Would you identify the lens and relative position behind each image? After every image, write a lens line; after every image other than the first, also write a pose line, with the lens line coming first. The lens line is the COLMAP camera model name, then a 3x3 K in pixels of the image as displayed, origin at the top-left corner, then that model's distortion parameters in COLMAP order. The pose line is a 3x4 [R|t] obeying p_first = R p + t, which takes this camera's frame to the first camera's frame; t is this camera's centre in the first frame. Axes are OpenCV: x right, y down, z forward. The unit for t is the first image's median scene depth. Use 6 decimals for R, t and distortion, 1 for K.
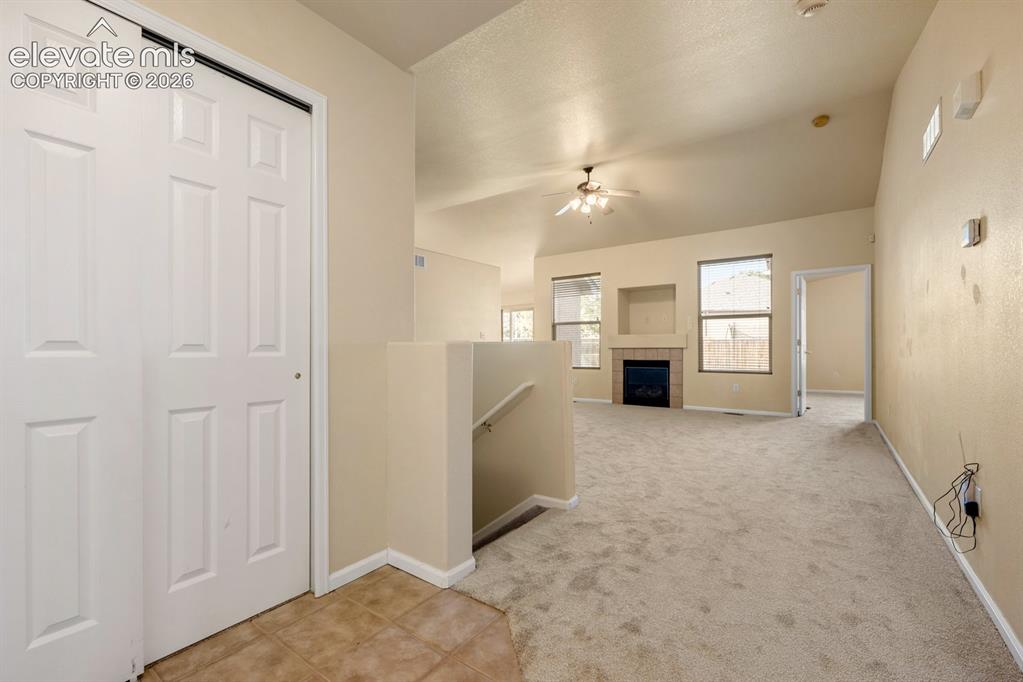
lens RADIAL K [[431.0, 0, 513.9], [0, 431.0, 344.5], [0, 0, 1]] dist [-0.002352, -0.000256]
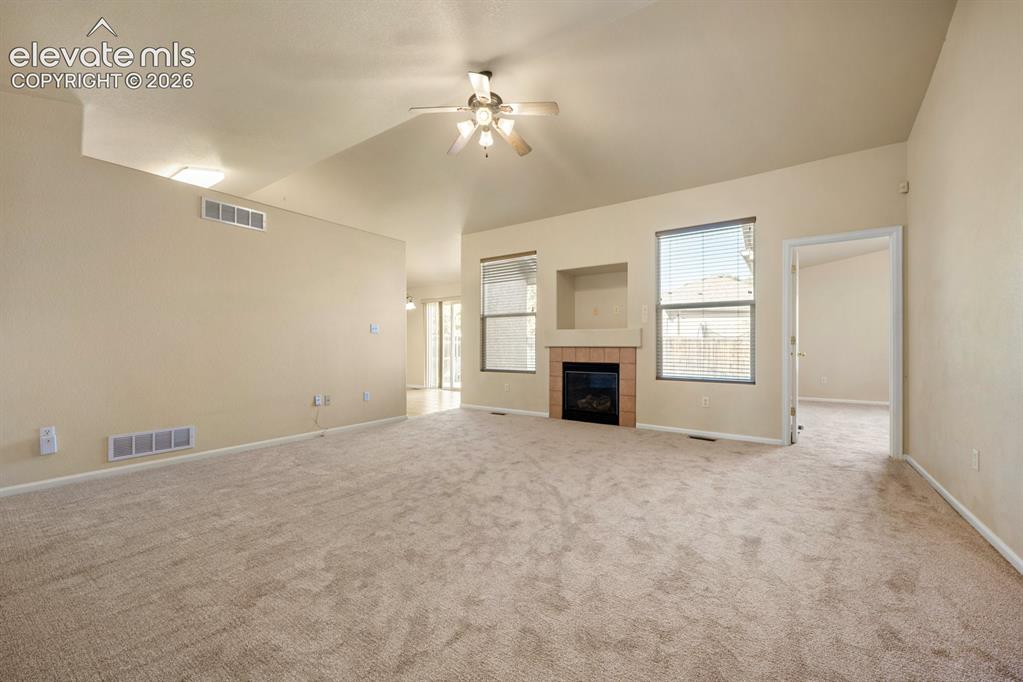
lens RADIAL K [[406.0, 0, 508.1], [0, 406.0, 342.5], [0, 0, 1]] dist [-0.000557, 0.000353]
pose [[0.999802, 0.005161, 0.019199, 0.150534], [-0.005162, 0.999987, -0.000028, 0.001142], [-0.019199, -0.000071, 0.999816, 0.286059]]
